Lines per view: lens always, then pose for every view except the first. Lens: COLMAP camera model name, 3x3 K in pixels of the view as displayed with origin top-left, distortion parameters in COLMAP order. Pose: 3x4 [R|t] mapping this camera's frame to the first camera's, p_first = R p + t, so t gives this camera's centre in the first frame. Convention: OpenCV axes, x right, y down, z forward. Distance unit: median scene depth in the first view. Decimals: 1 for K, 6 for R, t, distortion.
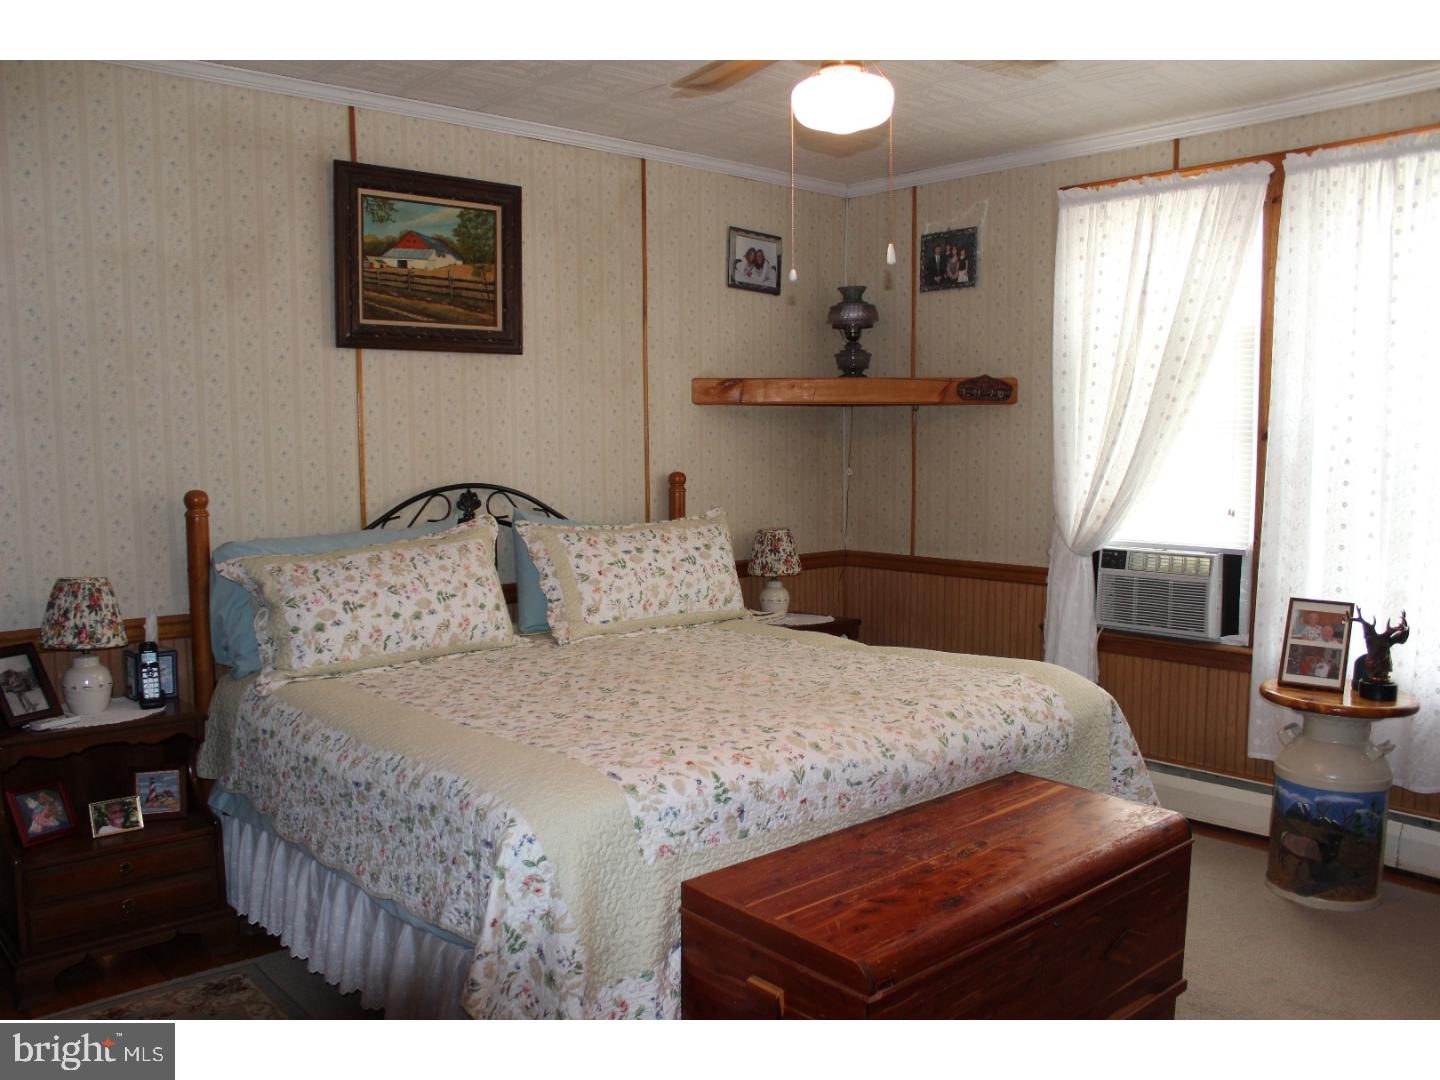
lens RADIAL K [[1178.4, 0, 720.0], [0, 1178.4, 540.0], [0, 0, 1]] dist [-0.012582, -0.005643]
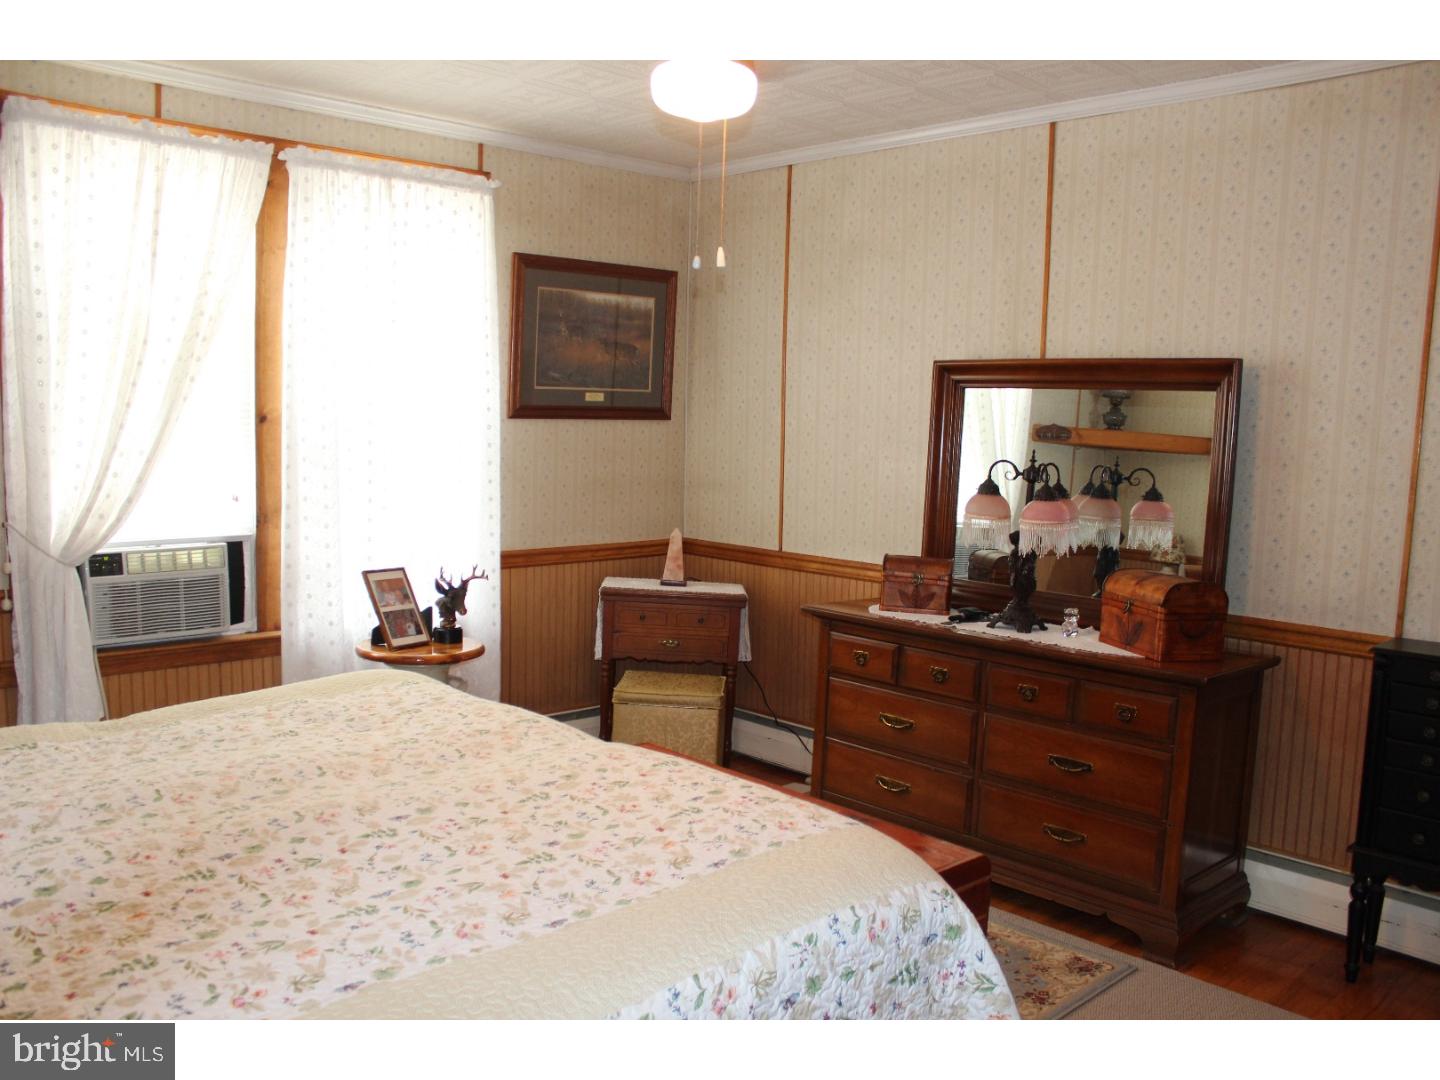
lens RADIAL K [[1244.1, 0, 720.0], [0, 1244.1, 540.0], [0, 0, 1]] dist [-0.155413, 0.148283]
pose [[-0.035294, -0.119247, 0.992237, -0.576205], [0.054615, 0.991142, 0.121058, -0.088161], [-0.997884, 0.058464, -0.028469, 0.635235]]
